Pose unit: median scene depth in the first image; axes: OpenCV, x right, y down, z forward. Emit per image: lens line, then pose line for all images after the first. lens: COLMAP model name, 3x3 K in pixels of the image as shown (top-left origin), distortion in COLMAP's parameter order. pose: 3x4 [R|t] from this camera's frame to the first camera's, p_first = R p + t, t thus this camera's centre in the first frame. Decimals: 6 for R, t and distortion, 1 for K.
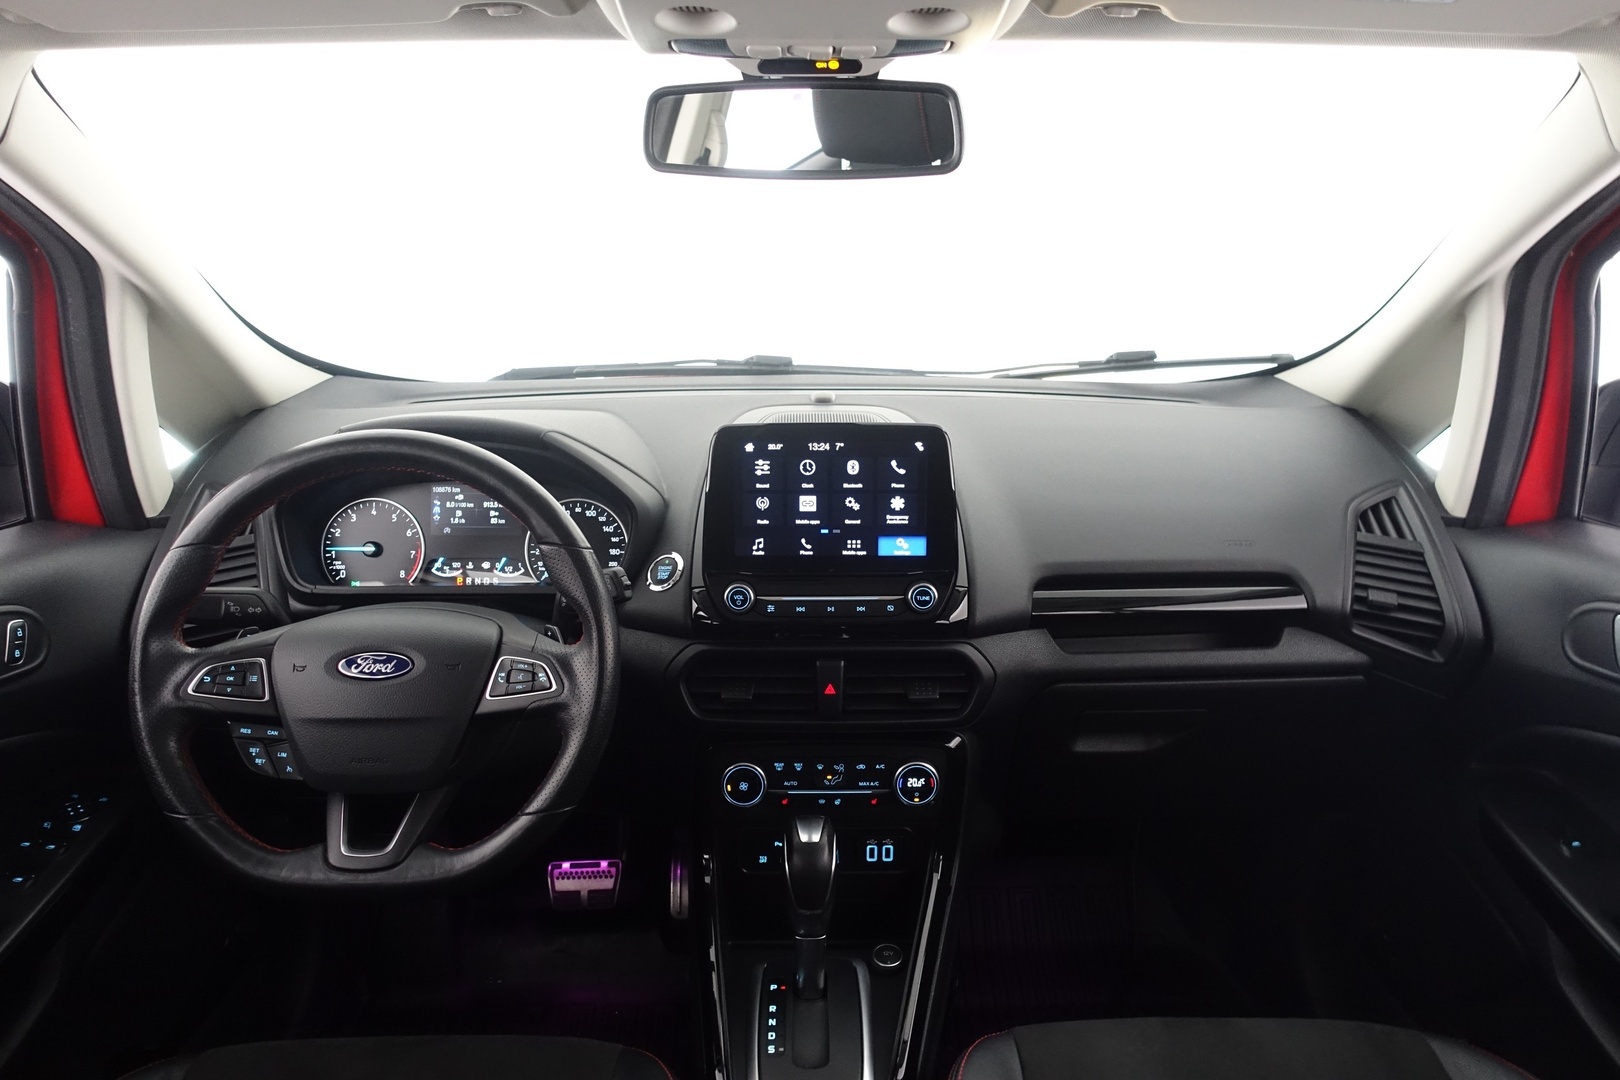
lens RADIAL K [[1103.2, 0, 804.7], [0, 1103.2, 555.2], [0, 0, 1]] dist [-0.001275, 0.002337]
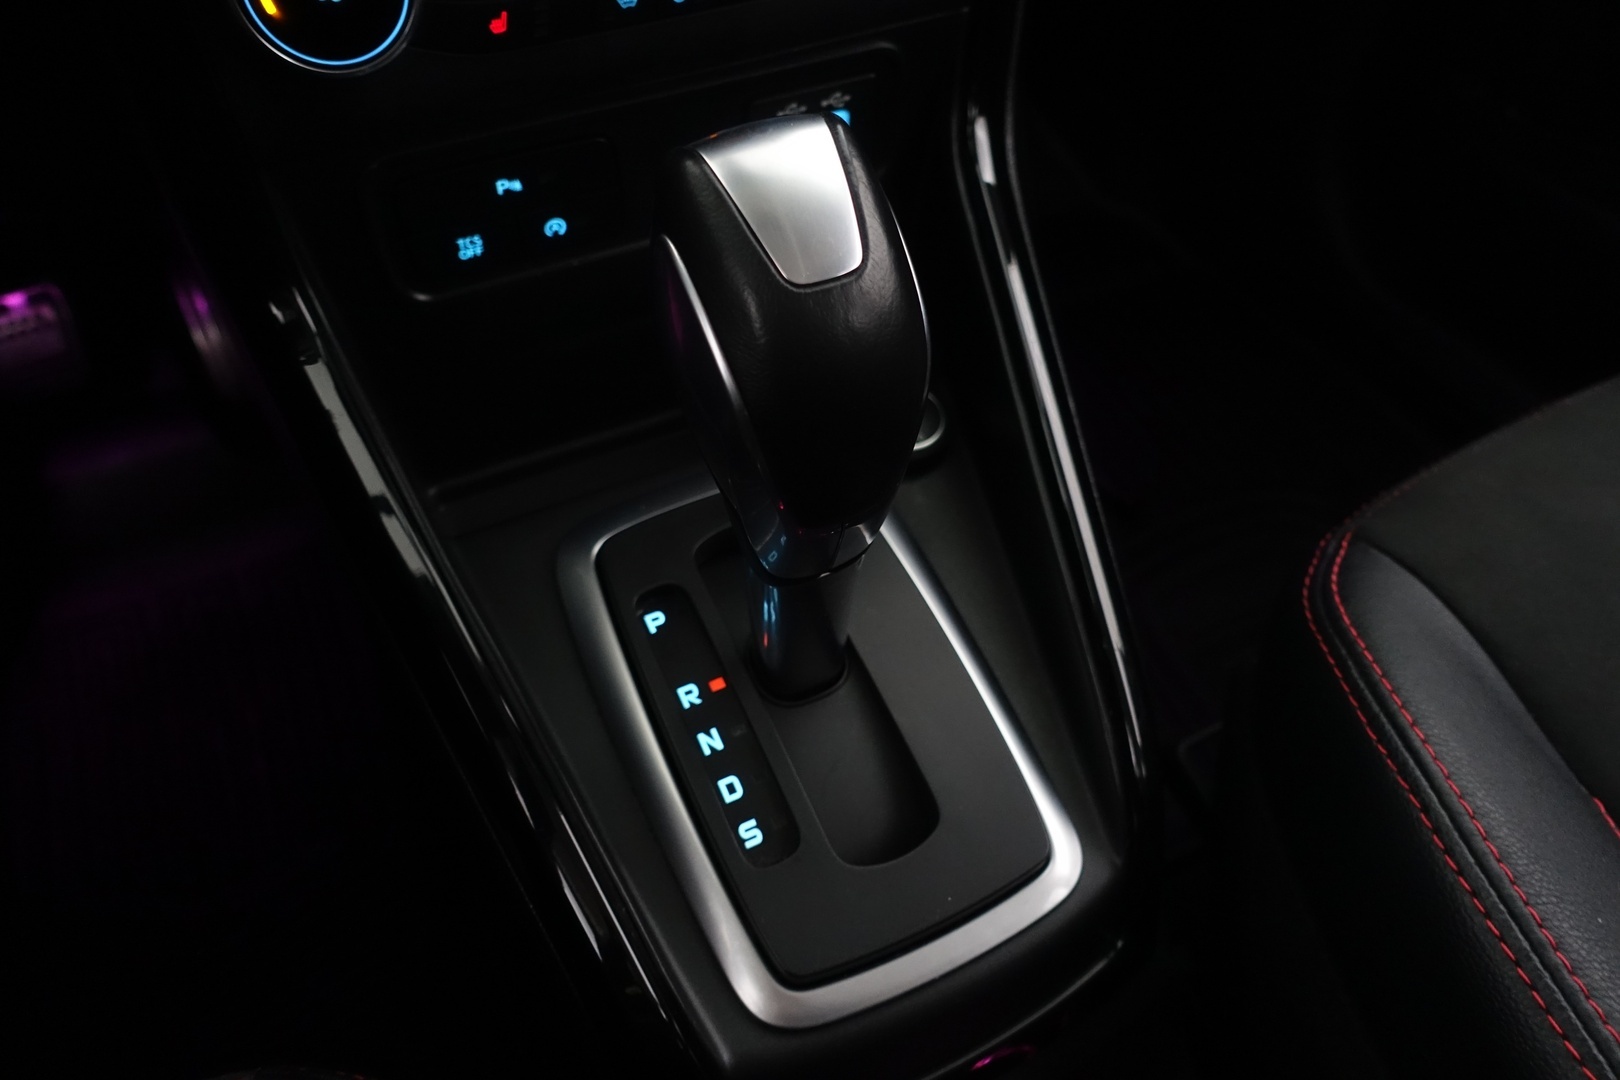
lens RADIAL K [[1131.9, 0, 837.4], [0, 1131.9, 536.5], [0, 0, 1]] dist [0.001930, 0.001858]
pose [[0.895664, -0.325415, 0.303134, -0.073162], [0.092387, 0.802888, 0.588927, 0.177331], [-0.435029, -0.499475, 0.749182, 0.733221]]
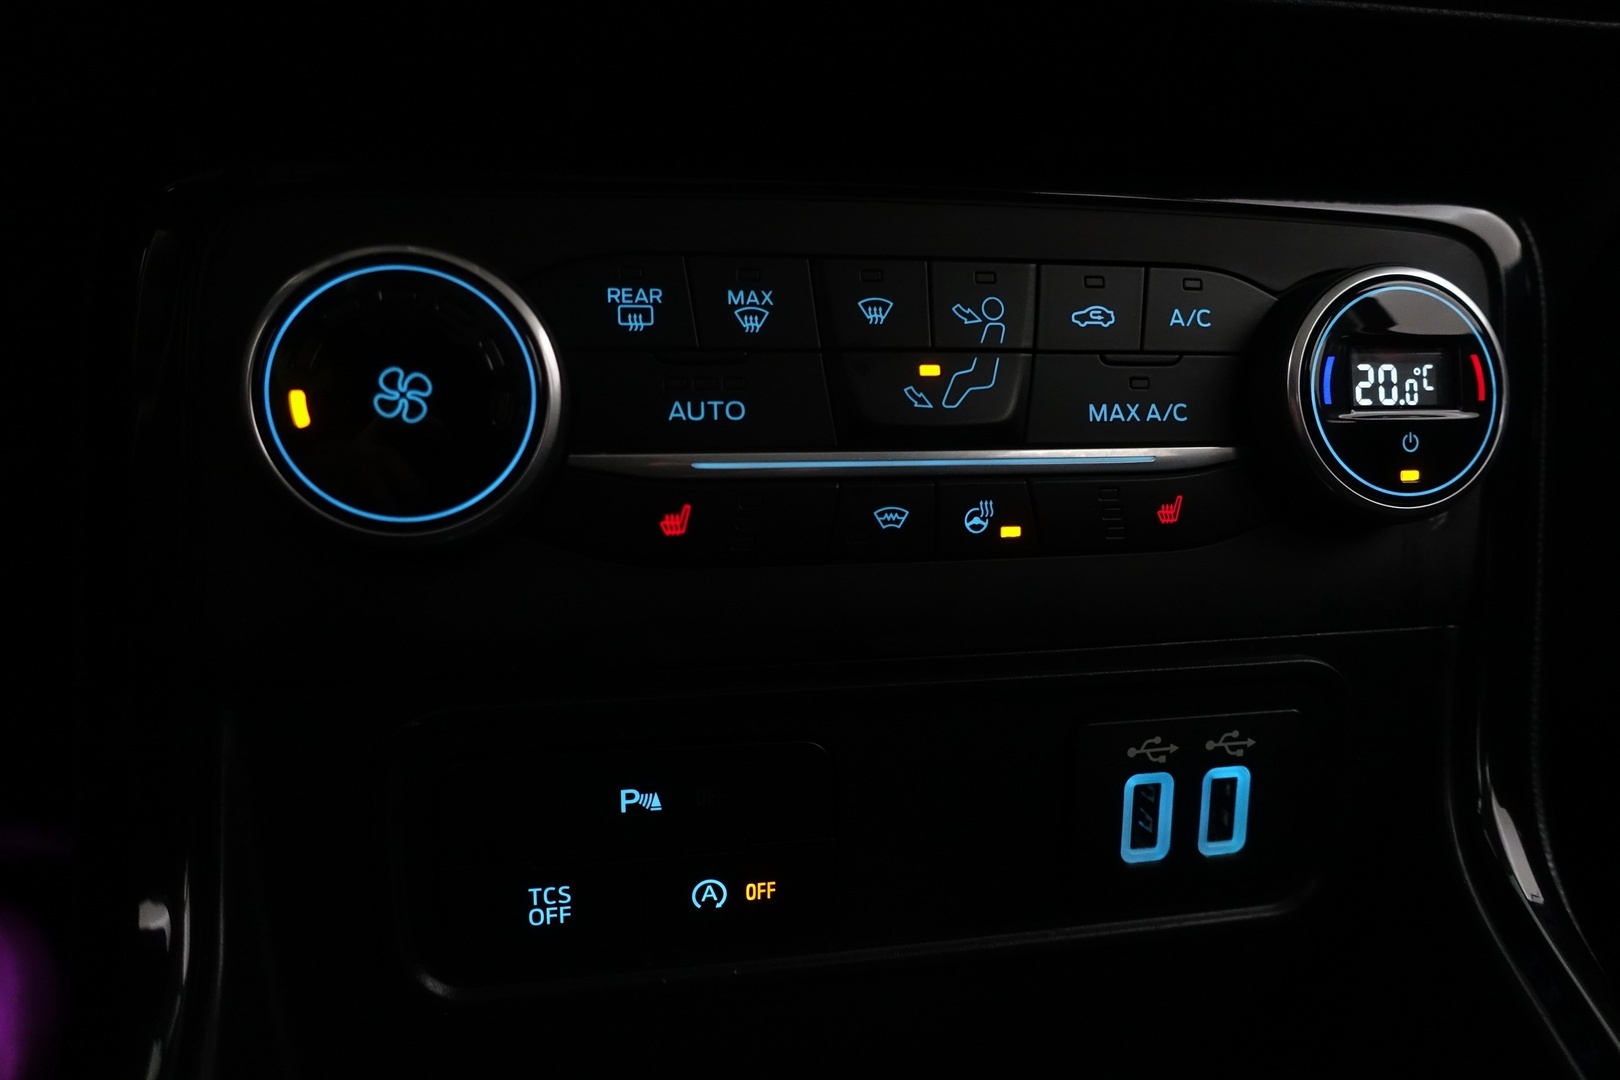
lens RADIAL K [[1103.2, 0, 804.7], [0, 1103.2, 555.2], [0, 0, 1]] dist [-0.001275, 0.002337]
pose [[0.980189, -0.025246, 0.196449, -0.033526], [0.048303, 0.992366, -0.113479, 0.263505], [-0.192084, 0.120720, 0.973925, 0.888556]]
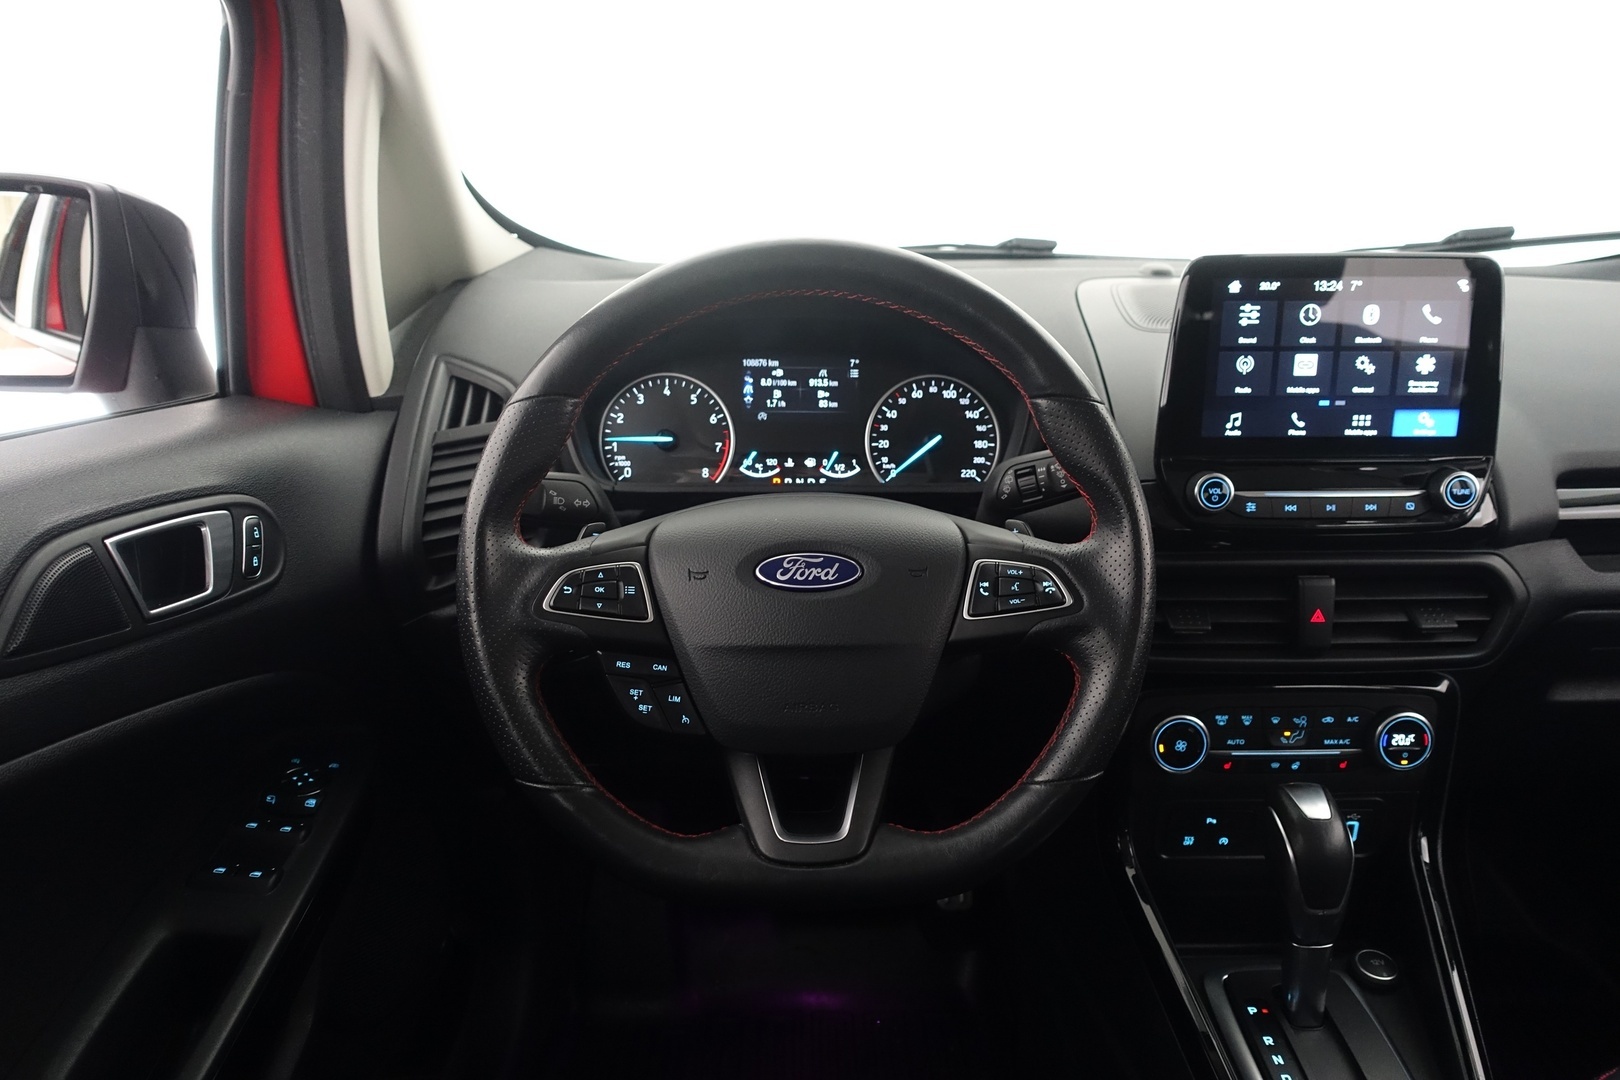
lens RADIAL K [[1103.2, 0, 804.7], [0, 1103.2, 555.2], [0, 0, 1]] dist [-0.001275, 0.002337]
pose [[0.999809, -0.001715, 0.019471, -0.346164], [0.001288, 0.999759, 0.021923, 0.064022], [-0.019504, -0.021894, 0.999570, 0.259524]]
